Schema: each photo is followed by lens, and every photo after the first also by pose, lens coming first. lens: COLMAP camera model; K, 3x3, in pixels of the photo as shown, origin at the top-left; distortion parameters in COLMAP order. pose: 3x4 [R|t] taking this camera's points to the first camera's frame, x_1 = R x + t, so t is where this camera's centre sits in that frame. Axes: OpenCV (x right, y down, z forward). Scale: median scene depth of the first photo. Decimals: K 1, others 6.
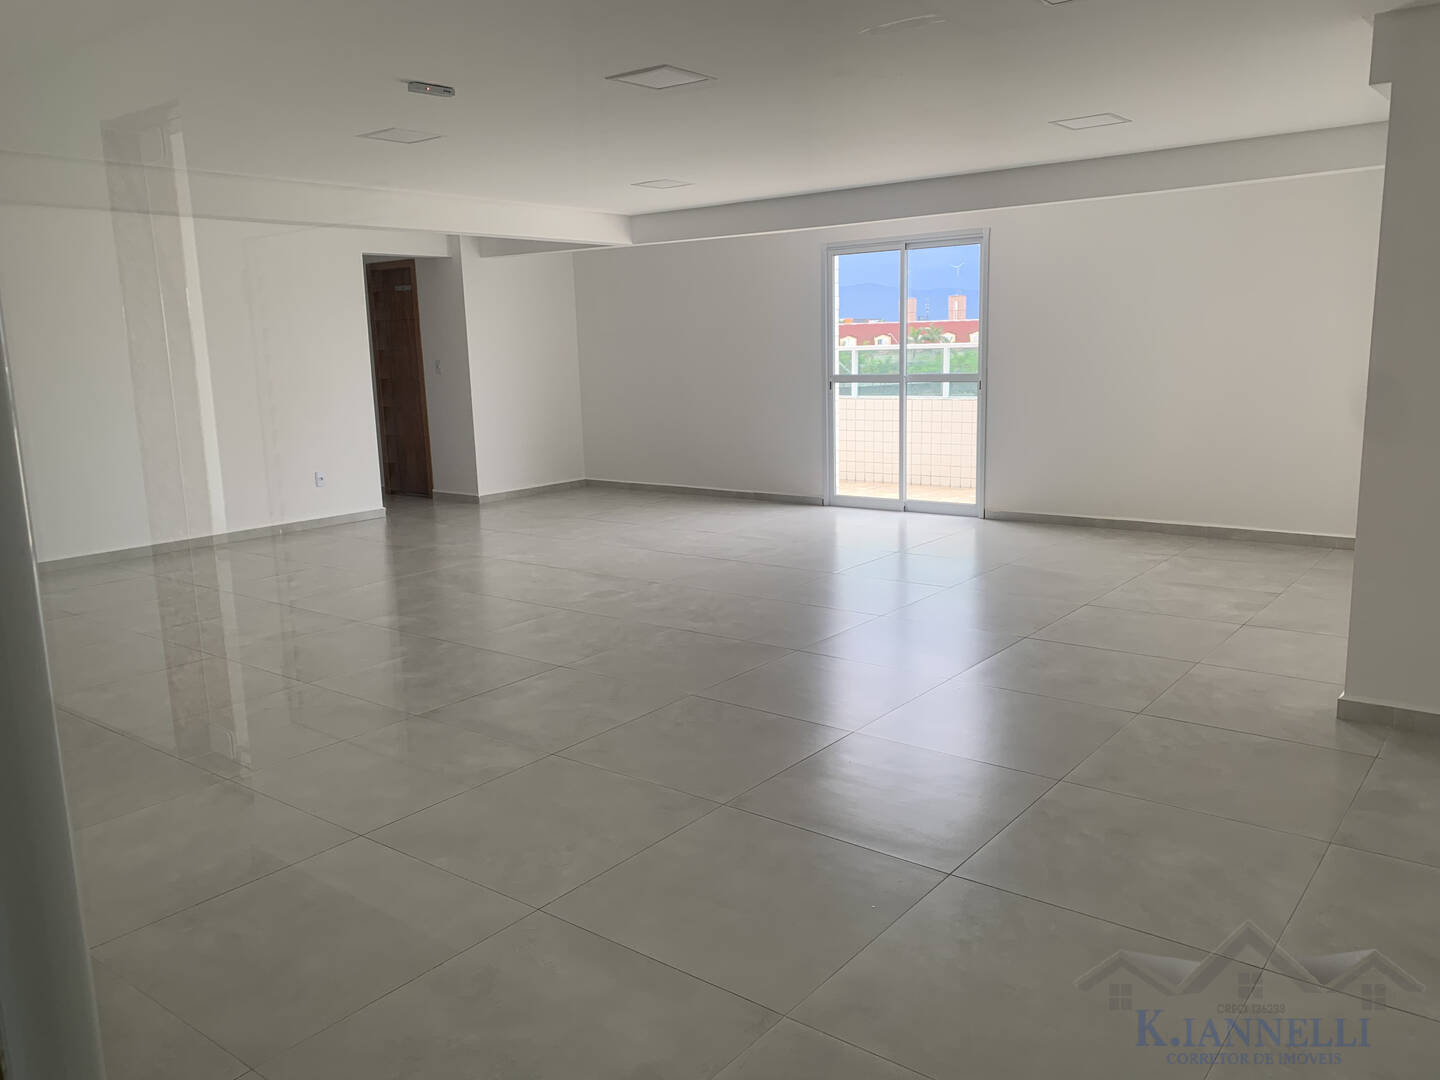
lens RADIAL K [[1099.5, 0, 723.7], [0, 1099.5, 547.3], [0, 0, 1]] dist [0.018612, -0.005611]
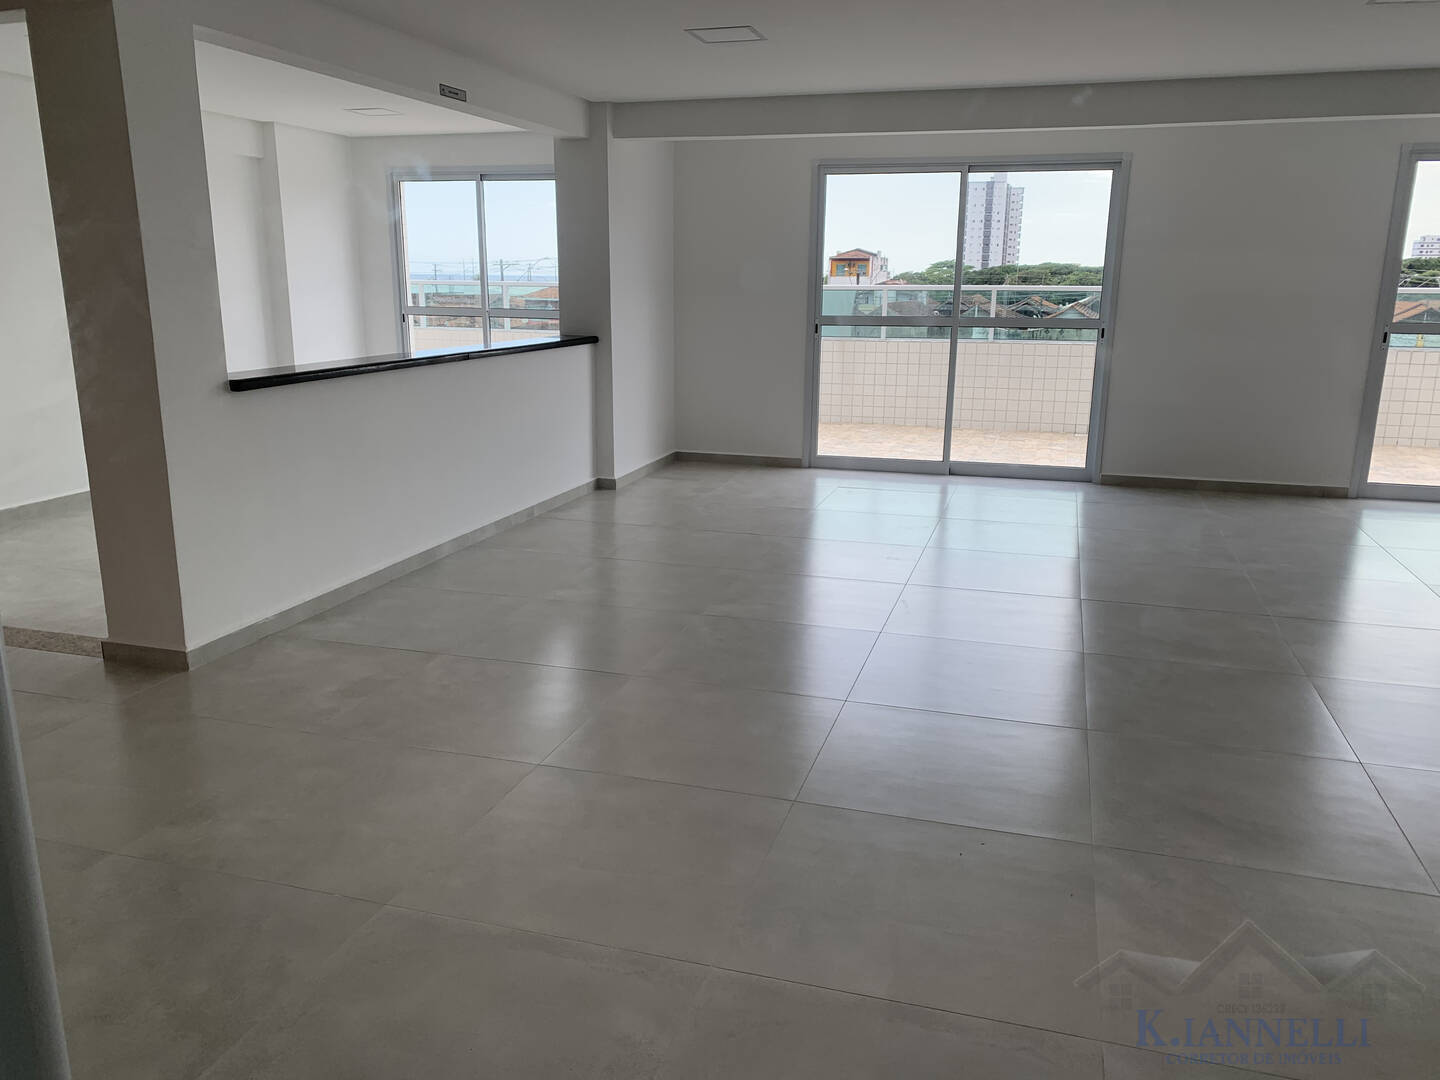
lens RADIAL K [[1099.5, 0, 722.3], [0, 1099.5, 541.3], [0, 0, 1]] dist [0.018612, -0.005611]
pose [[0.928697, -0.055838, 0.366612, -0.303915], [0.036651, 0.997579, 0.059097, -0.035378], [-0.369025, -0.041446, 0.928495, 0.229541]]
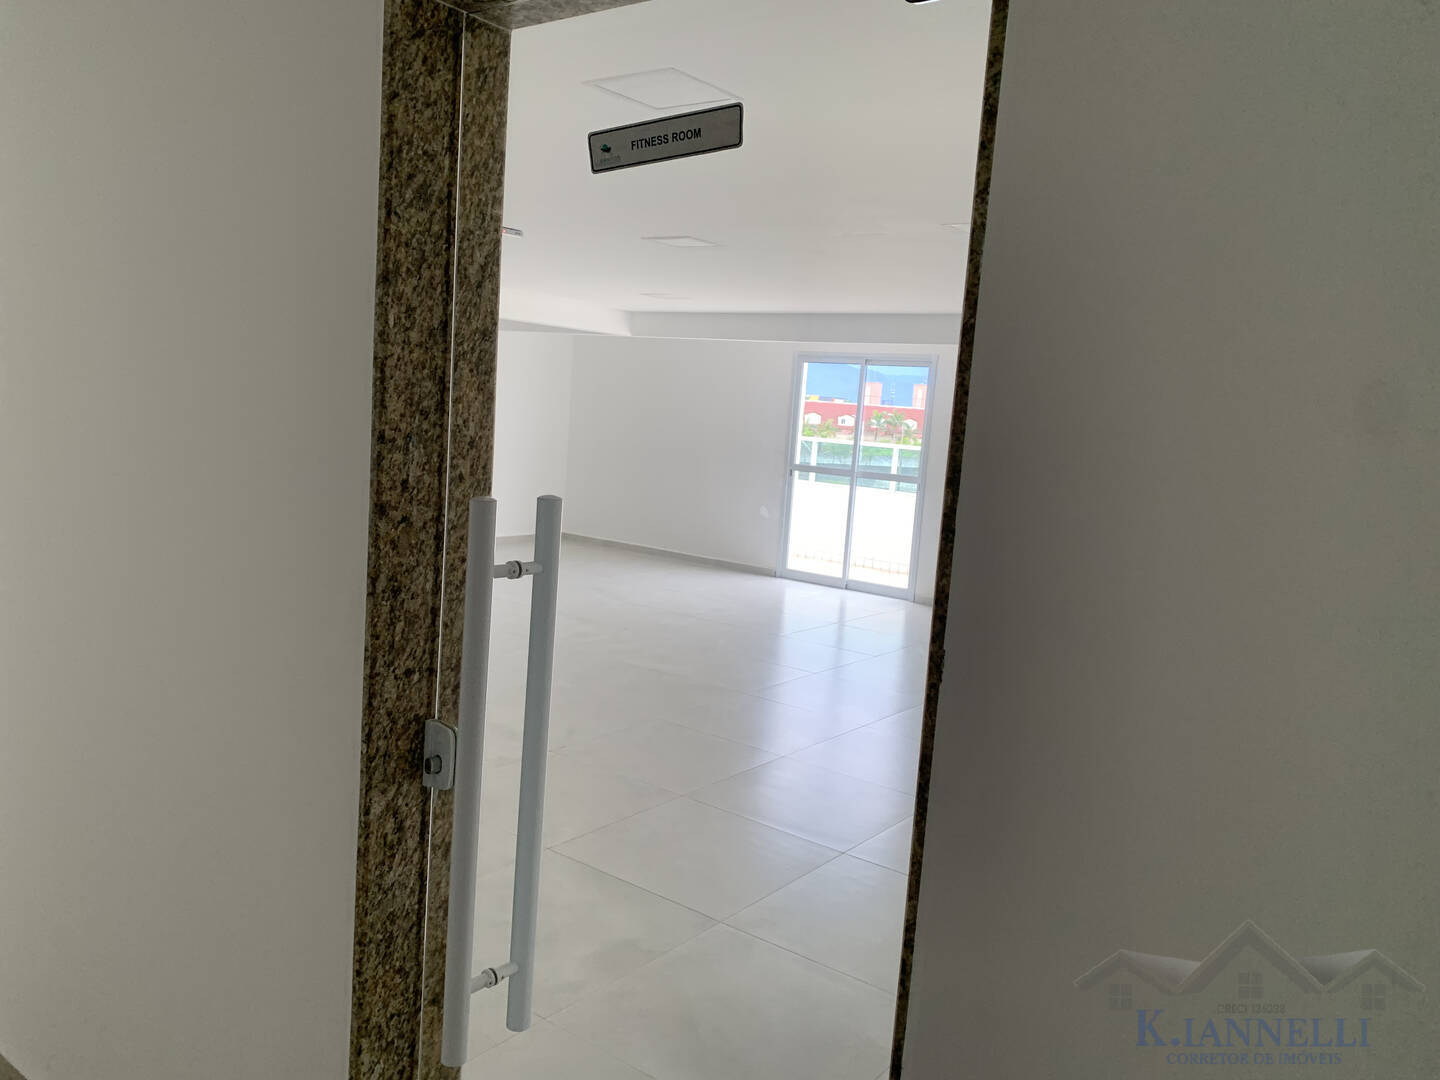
lens RADIAL K [[1099.5, 0, 711.7], [0, 1099.5, 542.0], [0, 0, 1]] dist [0.018612, -0.005611]
pose [[0.994985, 0.095107, 0.030968, -0.013349], [-0.093010, 0.993651, -0.063295, 0.004141], [-0.036792, 0.060097, 0.997514, -0.130127]]
